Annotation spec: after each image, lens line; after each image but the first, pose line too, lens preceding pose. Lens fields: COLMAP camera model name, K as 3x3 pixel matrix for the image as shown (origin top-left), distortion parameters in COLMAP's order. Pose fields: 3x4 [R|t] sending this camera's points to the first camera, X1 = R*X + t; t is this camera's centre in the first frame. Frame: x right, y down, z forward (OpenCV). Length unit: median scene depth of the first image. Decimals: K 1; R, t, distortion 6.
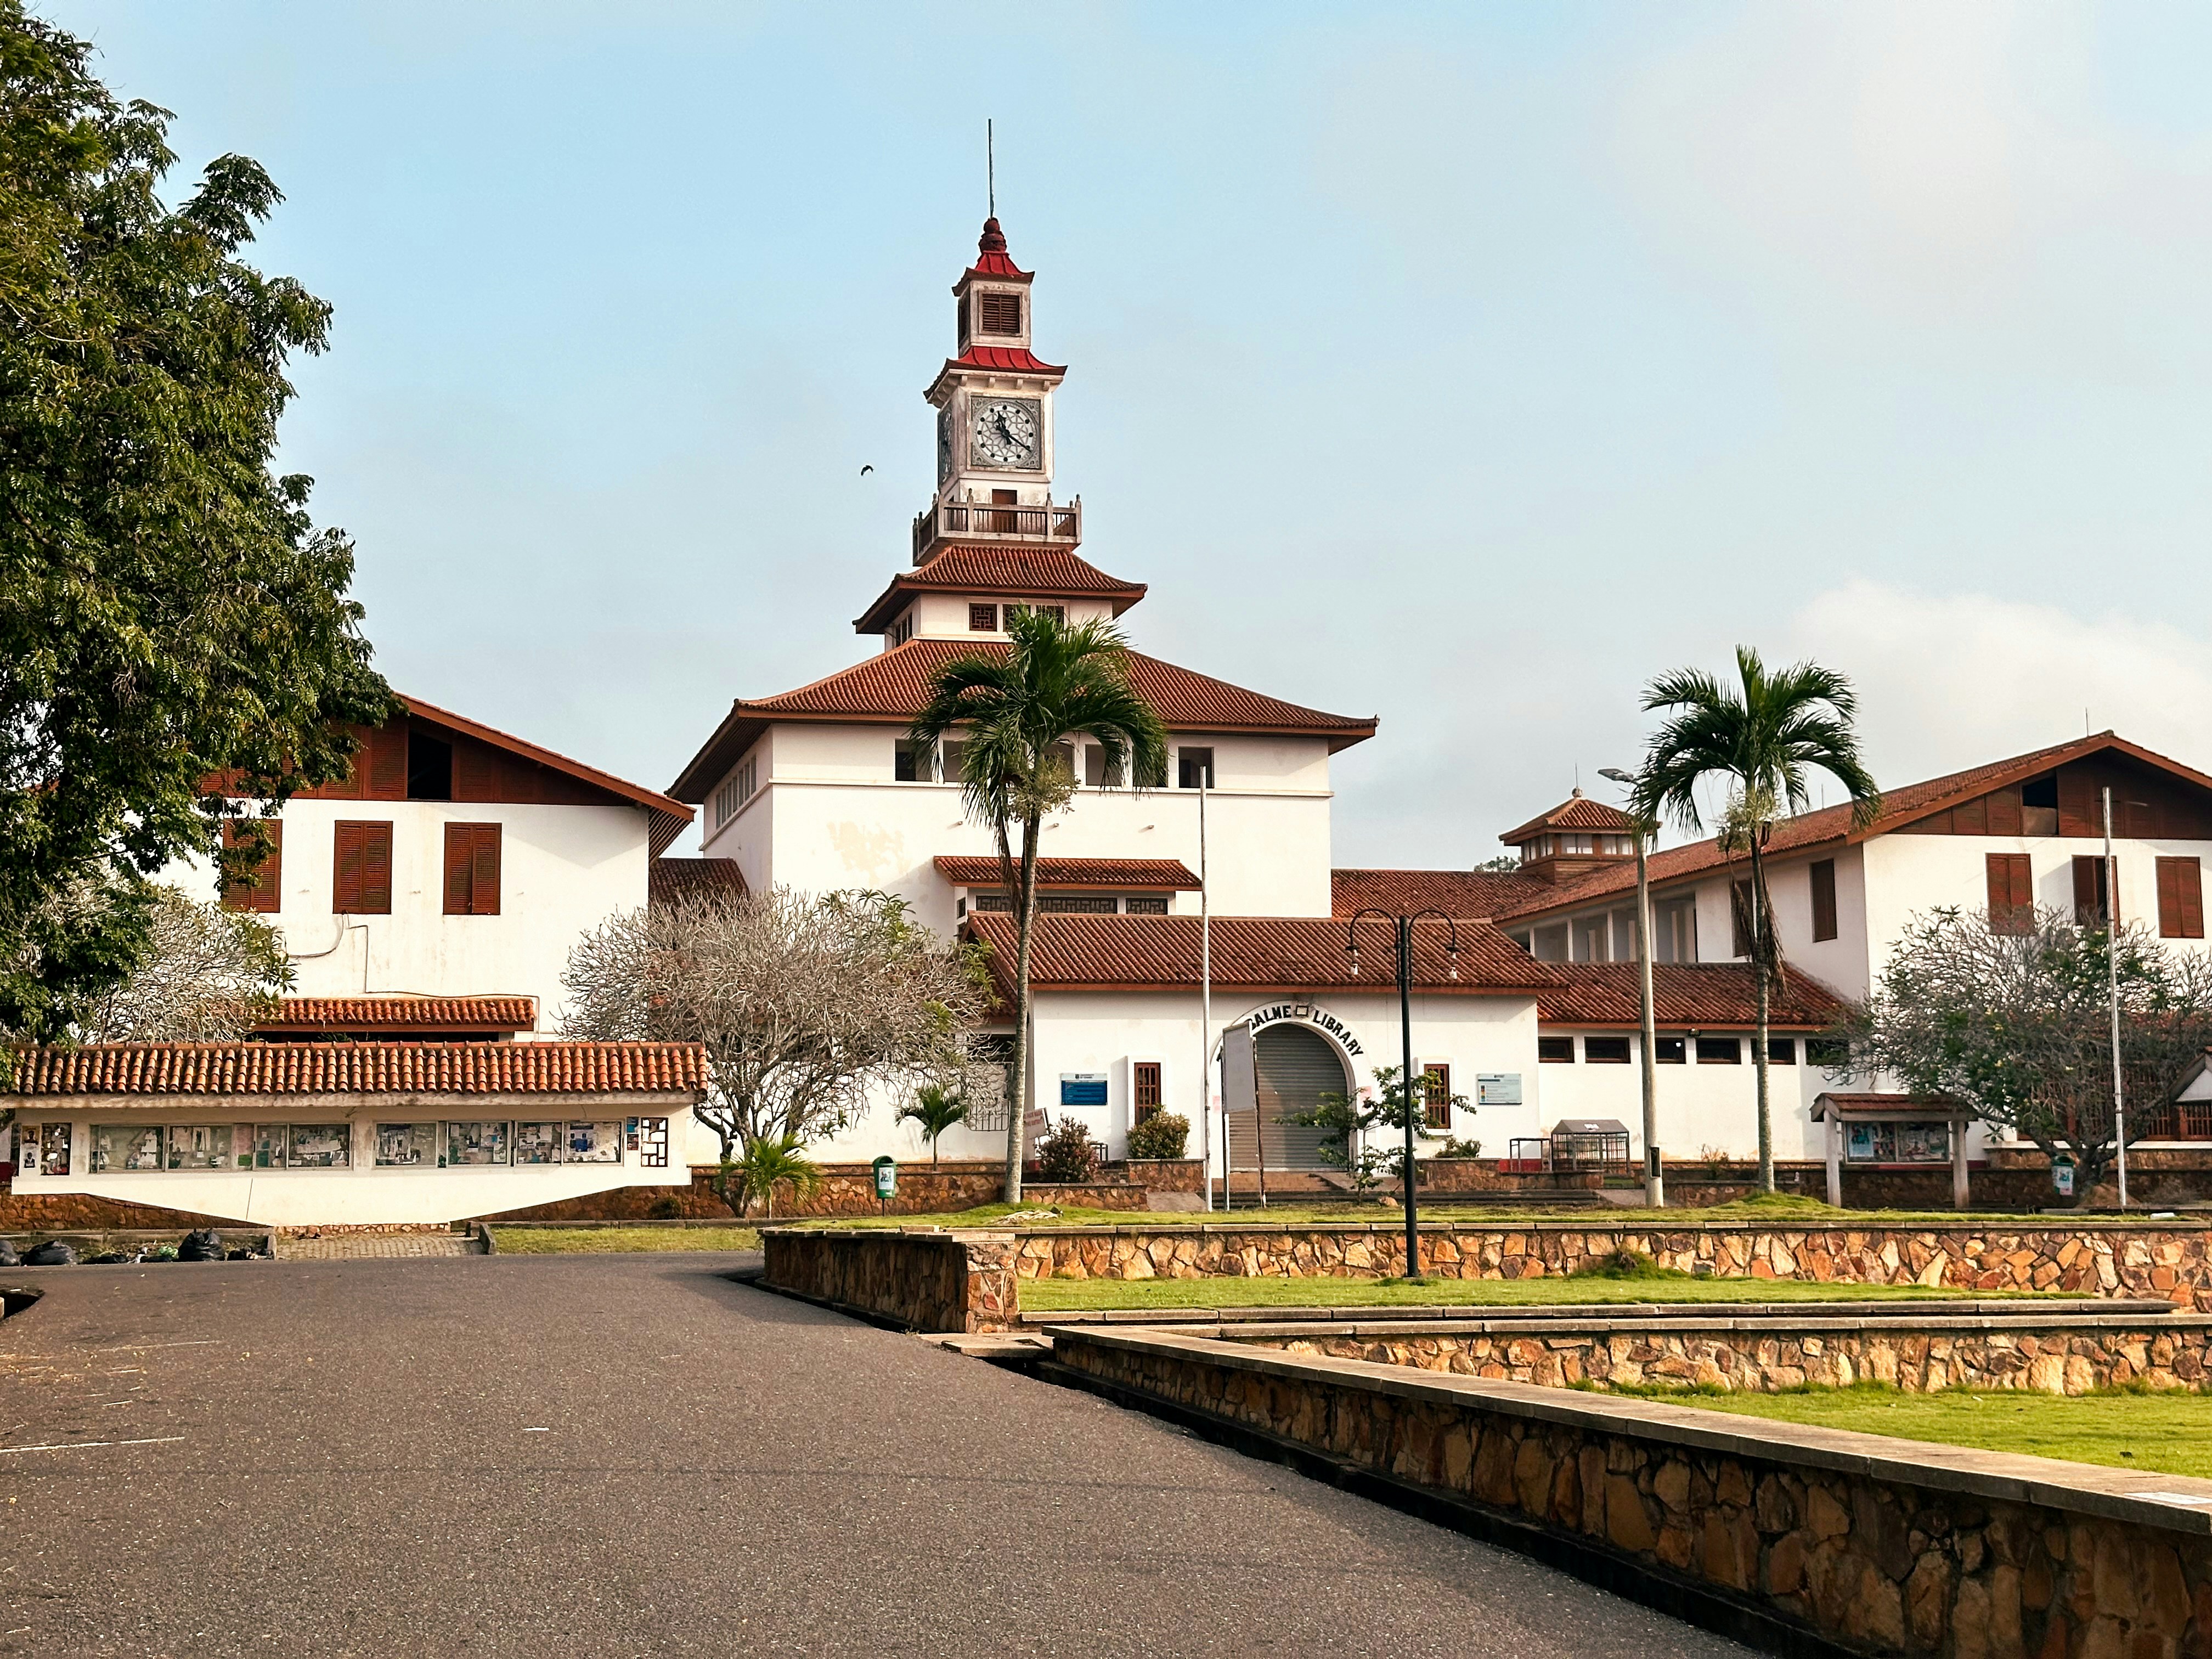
lens RADIAL K [[3146.3, 0, 1106.0], [0, 3146.3, 829.5], [0, 0, 1]] dist [0.141298, -0.212037]
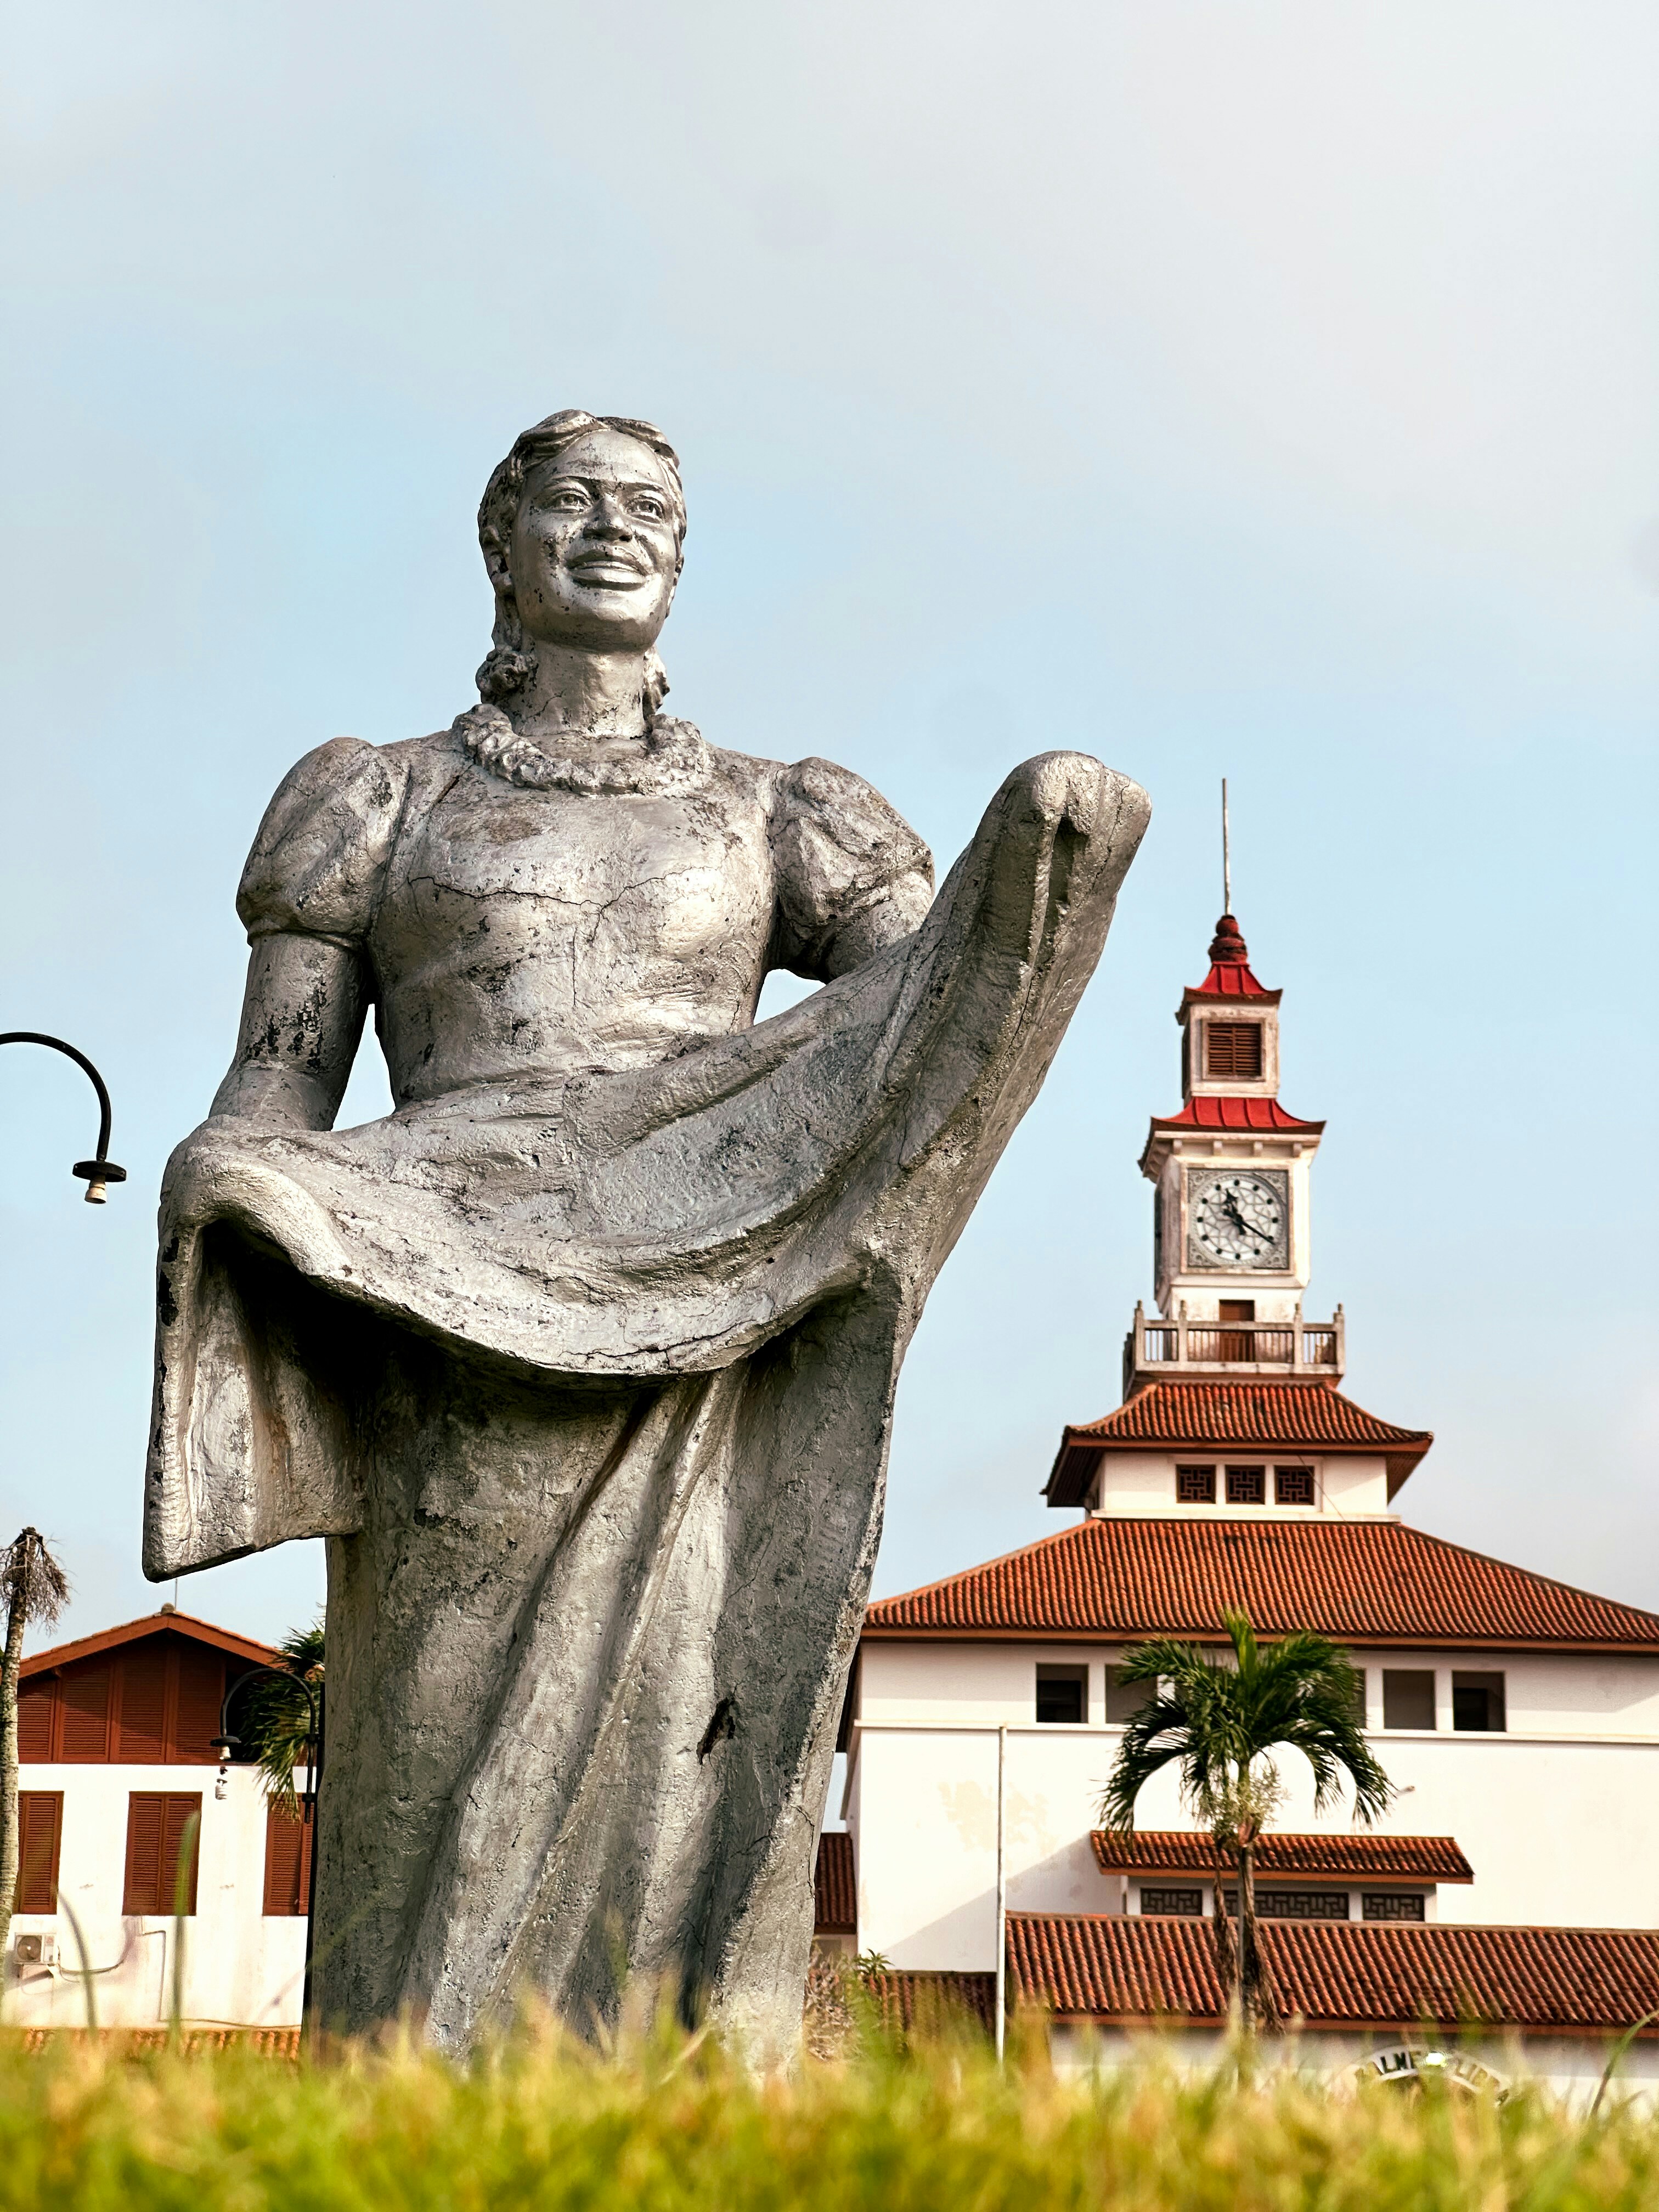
lens RADIAL K [[5131.3, 0, 800.0], [0, 5131.3, 1104.2], [0, 0, 1]] dist [-0.477833, 12.346133]
pose [[0.972696, -0.033989, -0.229582, 0.194772], [0.004100, 0.991580, -0.129429, -0.006390], [0.232048, 0.124954, 0.964645, -0.174008]]
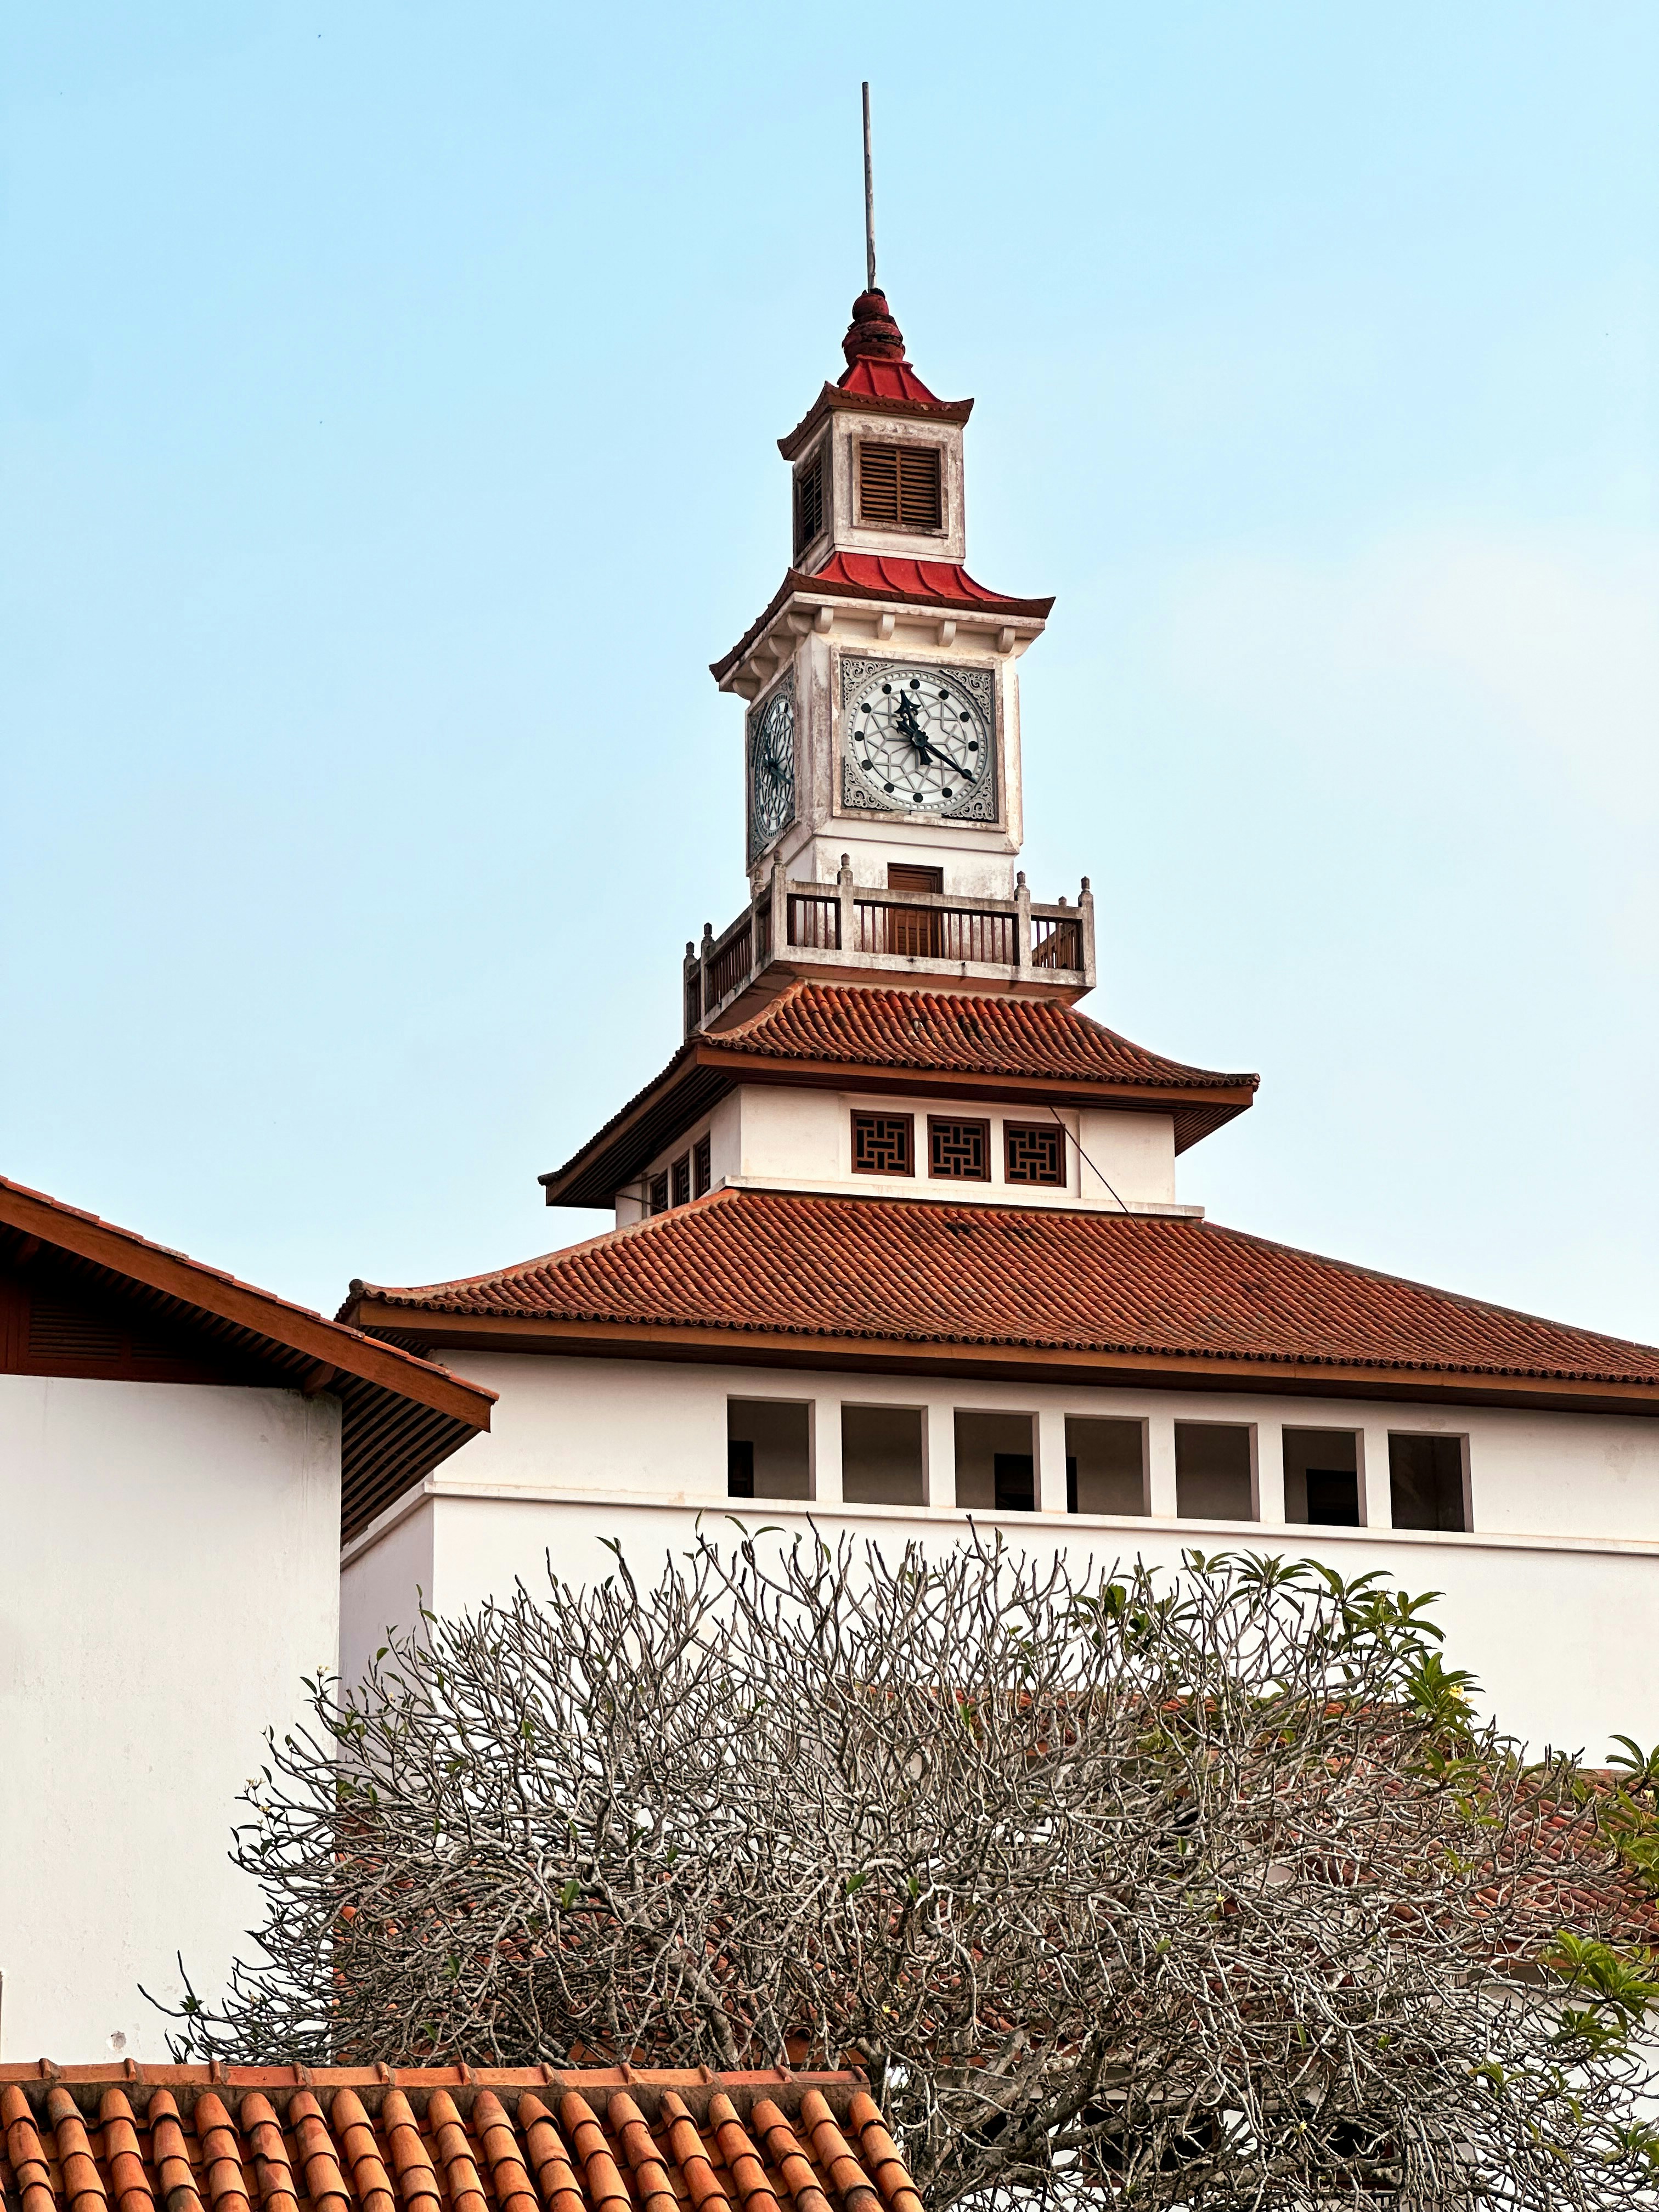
lens RADIAL K [[5088.3, 0, 829.5], [0, 5088.3, 1106.0], [0, 0, 1]] dist [-0.532568, 12.491293]
pose [[0.998315, 0.015009, 0.056044, -0.119264], [-0.006770, 0.989494, -0.144416, 0.038245], [-0.057623, 0.143793, 0.987929, 0.448869]]
